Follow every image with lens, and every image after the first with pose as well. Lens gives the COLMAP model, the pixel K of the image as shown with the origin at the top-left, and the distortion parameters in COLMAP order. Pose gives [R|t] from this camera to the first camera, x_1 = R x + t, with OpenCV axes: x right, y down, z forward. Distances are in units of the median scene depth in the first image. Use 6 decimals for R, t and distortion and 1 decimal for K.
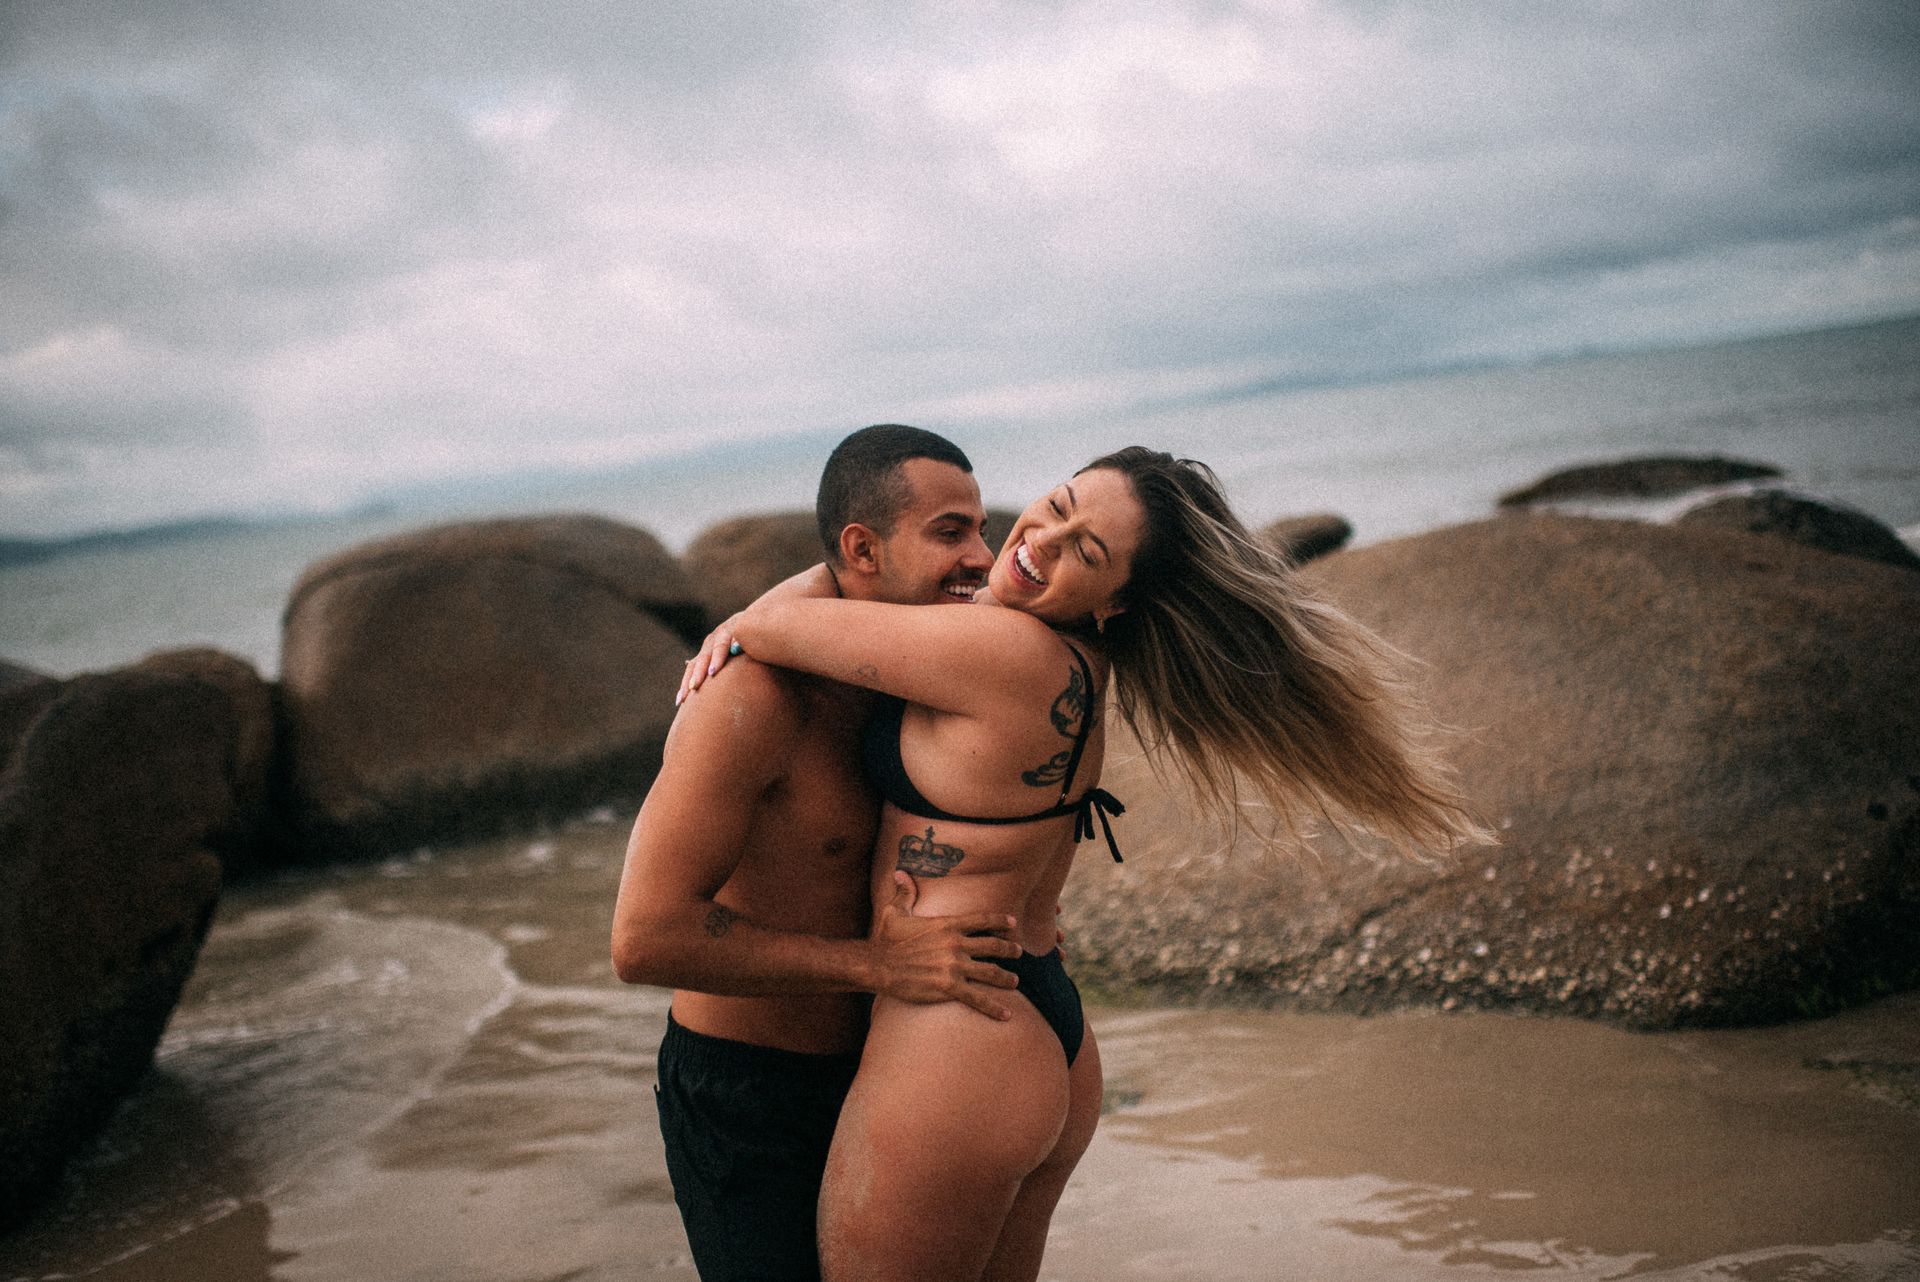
lens RADIAL K [[1909.3, 0, 960.0], [0, 1909.3, 641.0], [0, 0, 1]] dist [-0.082196, 0.014246]
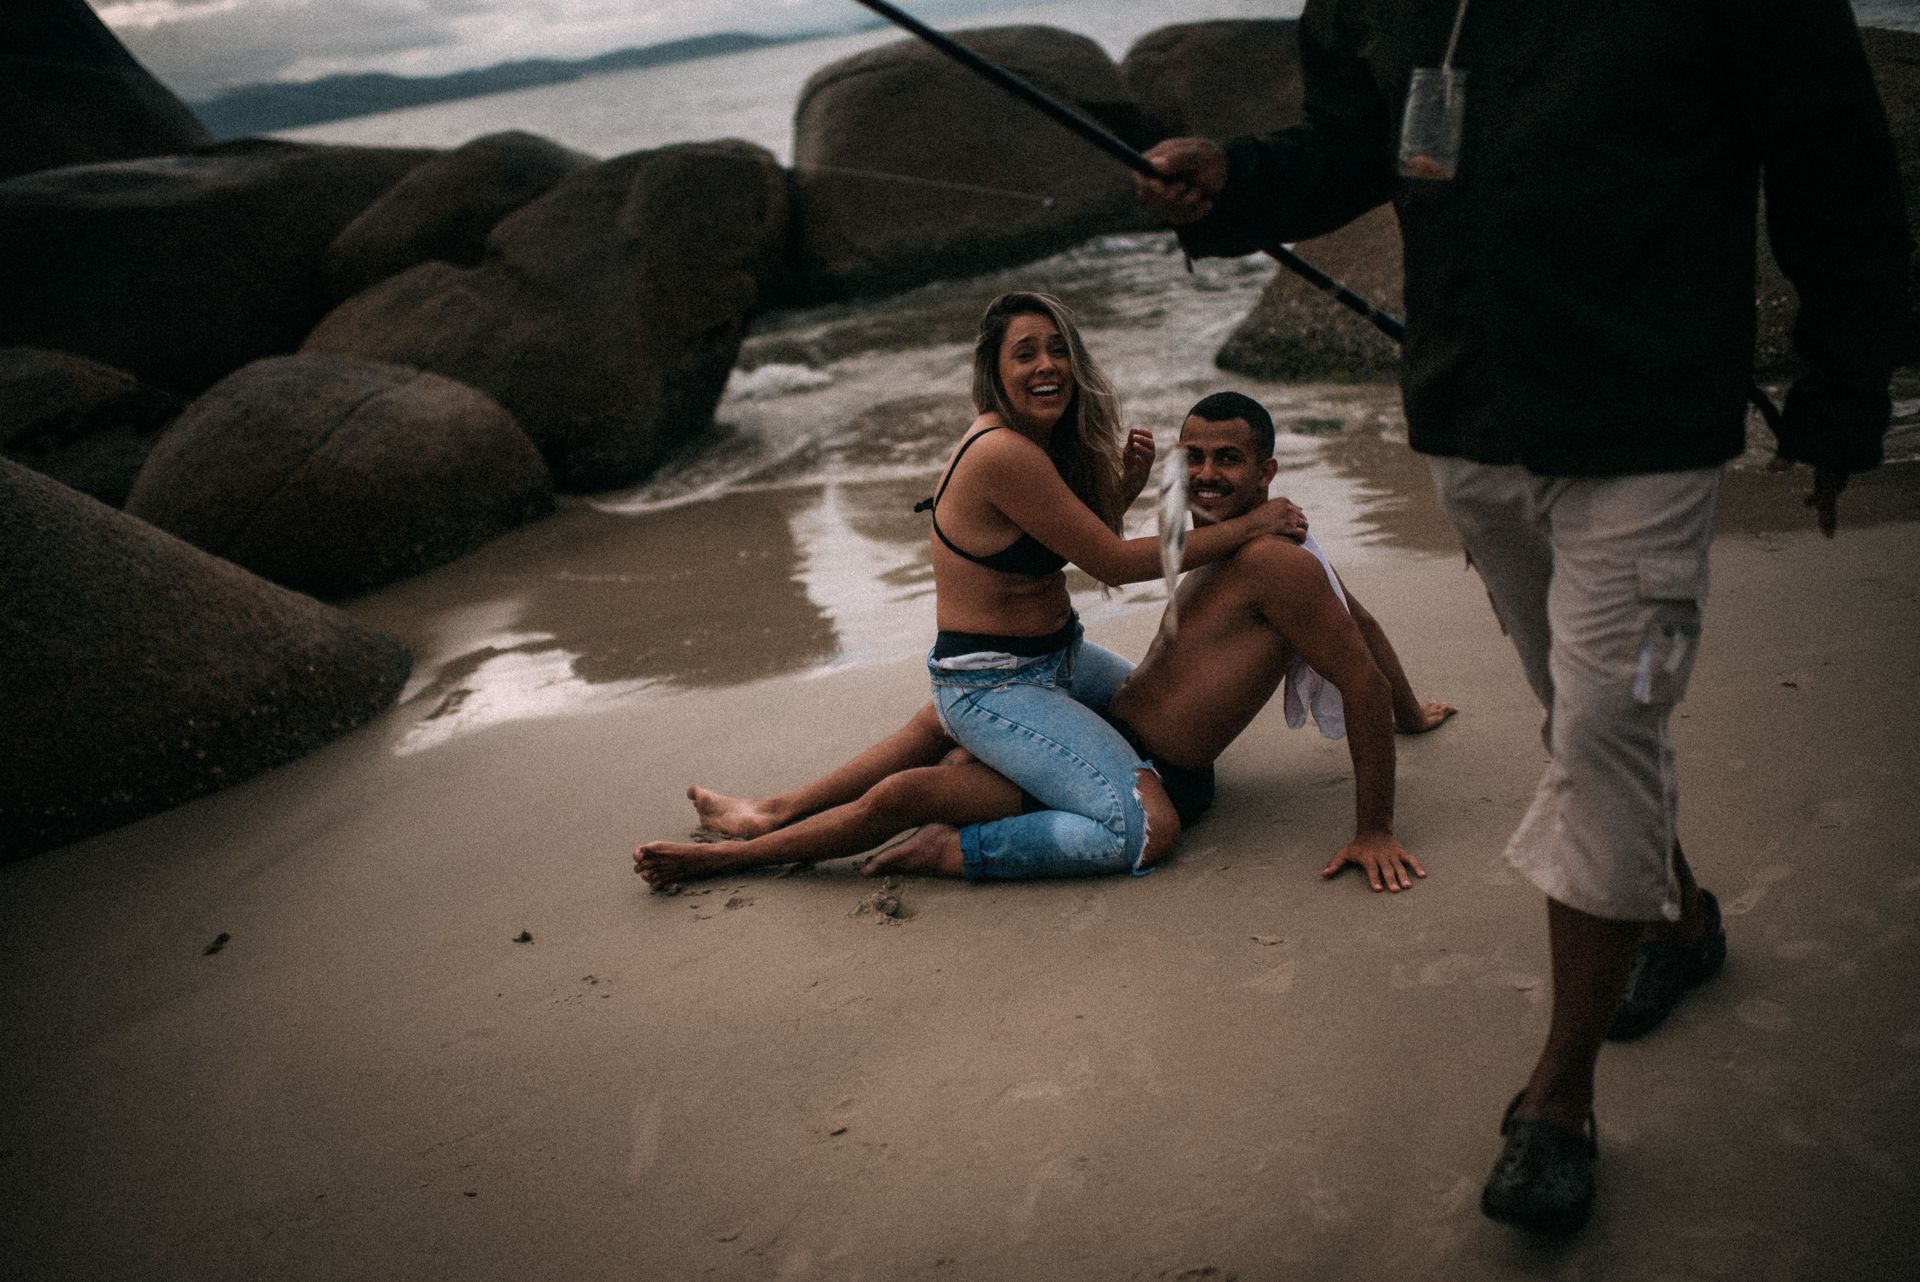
lens RADIAL K [[1943.2, 0, 926.2], [0, 1943.2, 638.7], [0, 0, 1]] dist [-0.083438, 0.011537]
pose [[0.962263, 0.064609, -0.264339, 0.168773], [0.000980, 0.970576, 0.240793, 0.031062], [0.272119, -0.231965, 0.933886, -0.489038]]
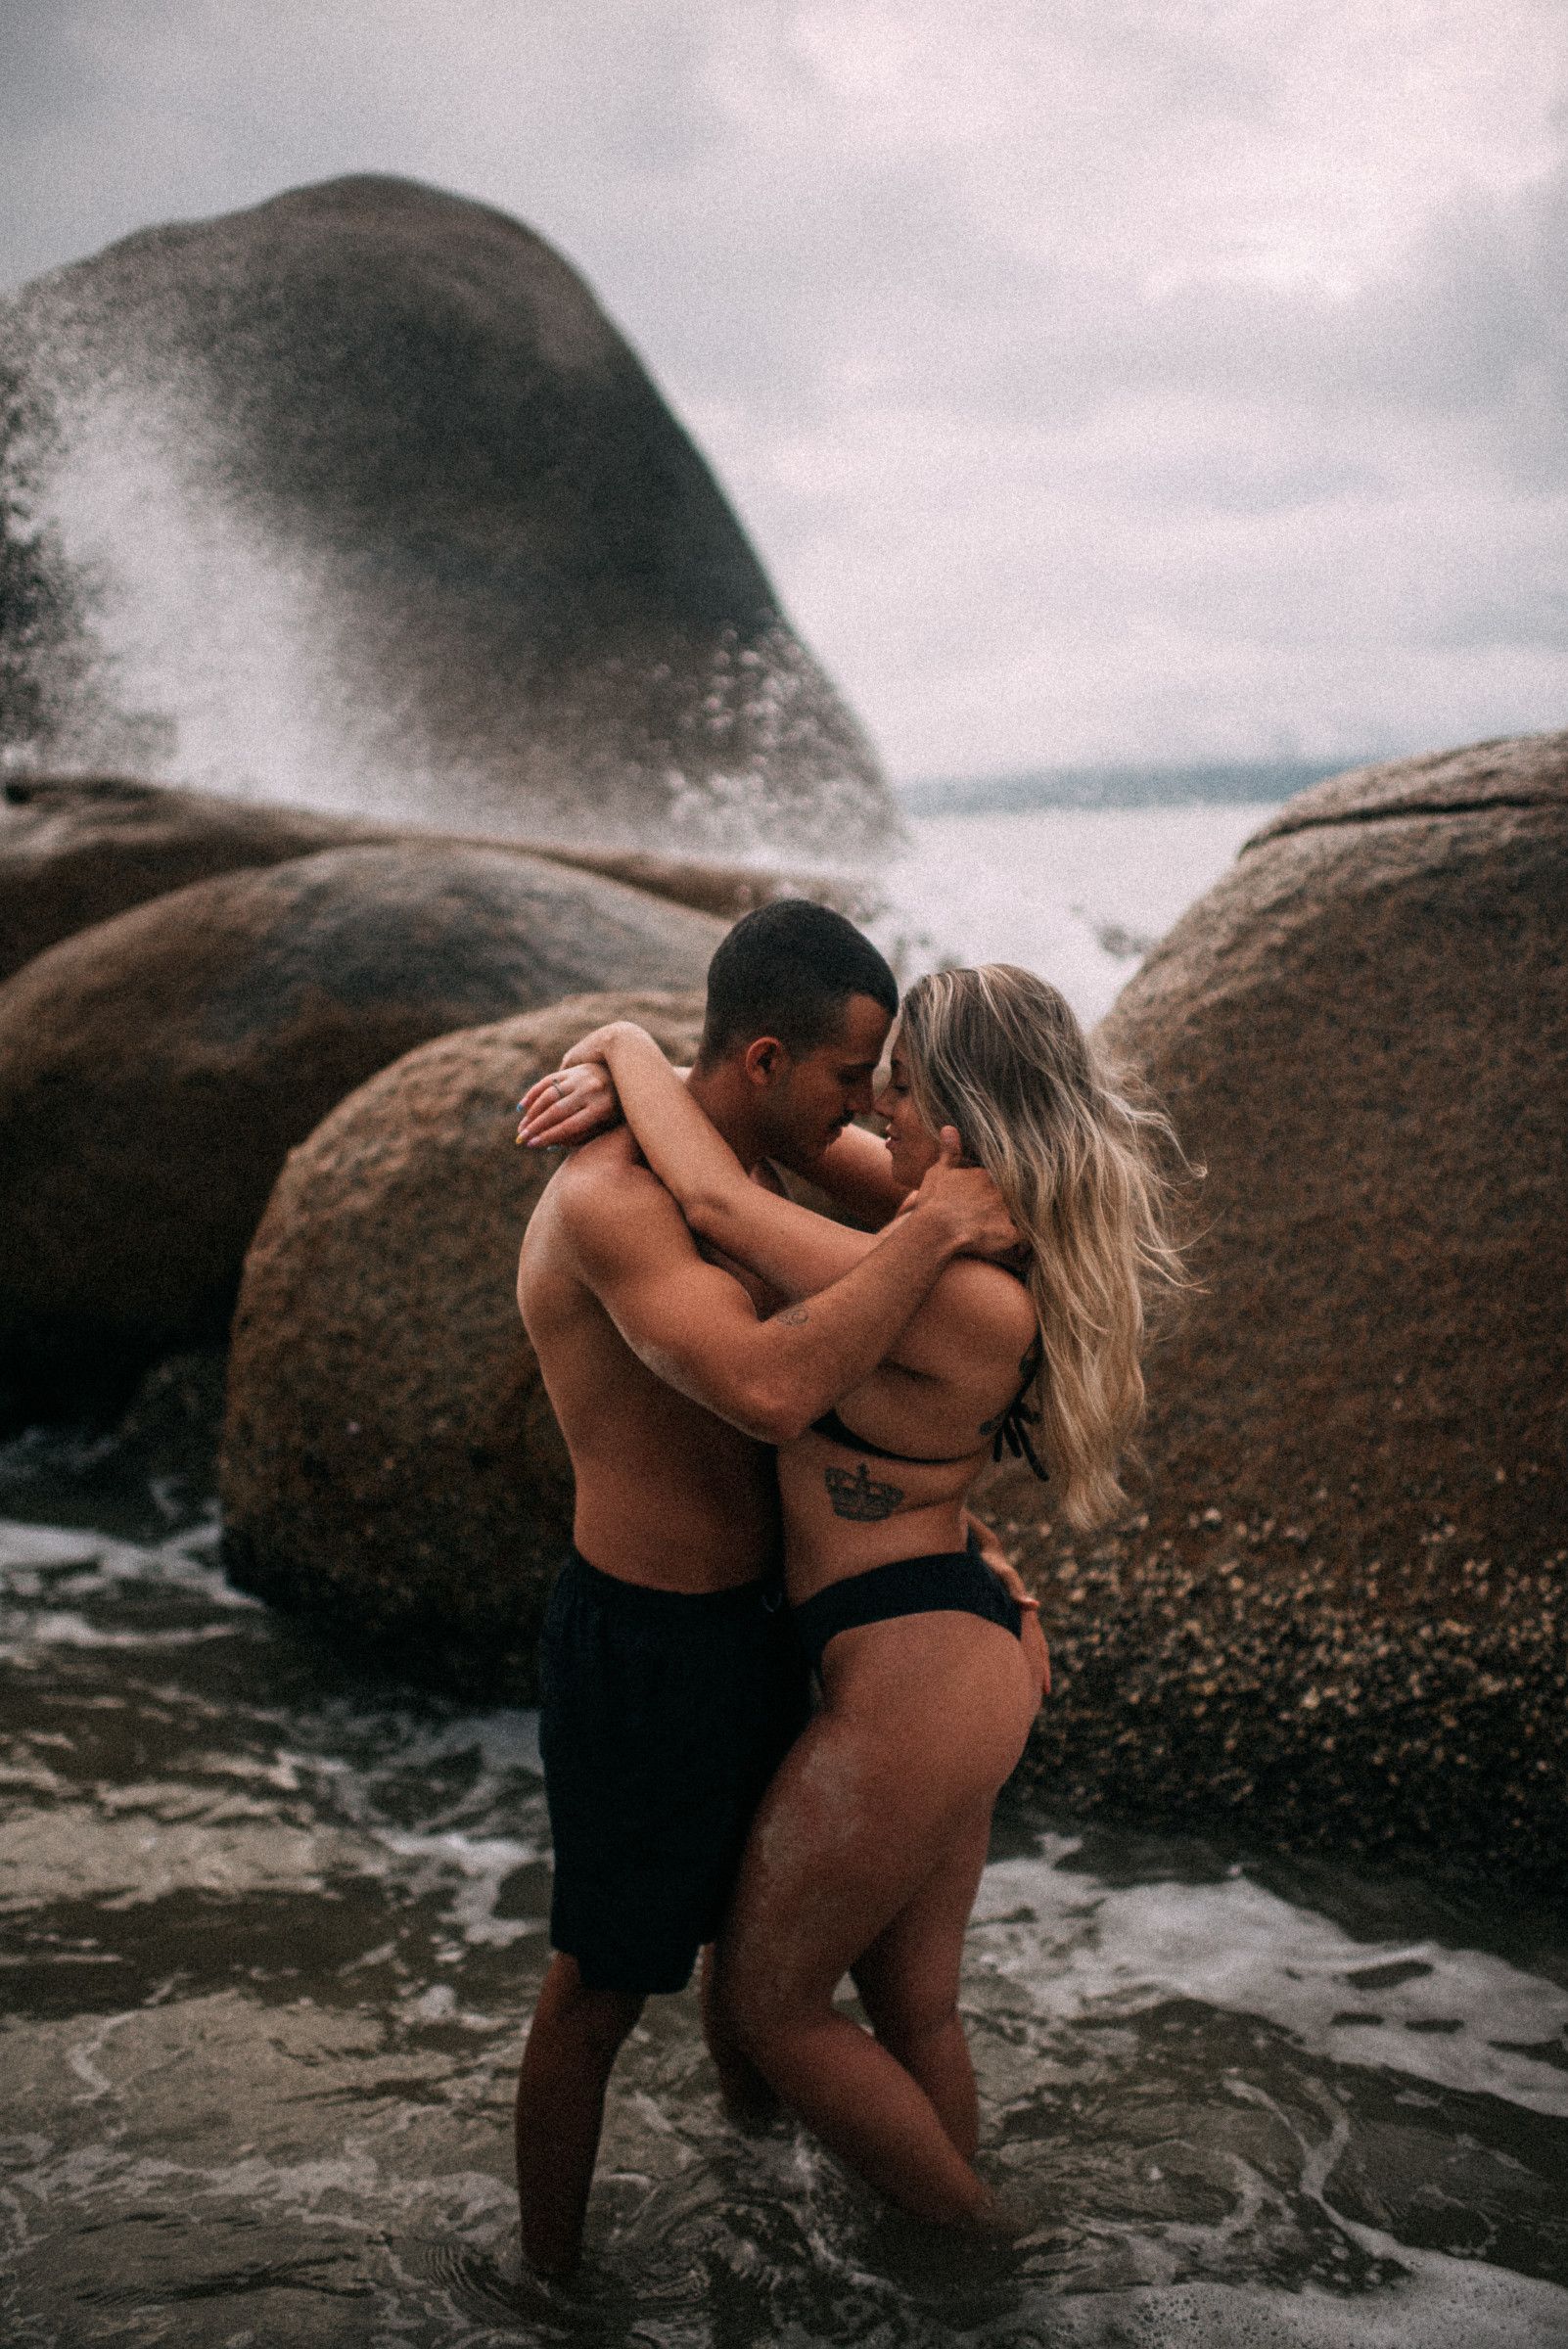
lens RADIAL K [[2364.7, 0, 784.0], [0, 2364.7, 1174.5], [0, 0, 1]] dist [-0.085867, 0.022520]
pose [[0.548364, 0.227179, -0.804790, -0.110626], [-0.119806, 0.973806, 0.193258, -0.087317], [0.827613, -0.009557, 0.561217, 1.414038]]
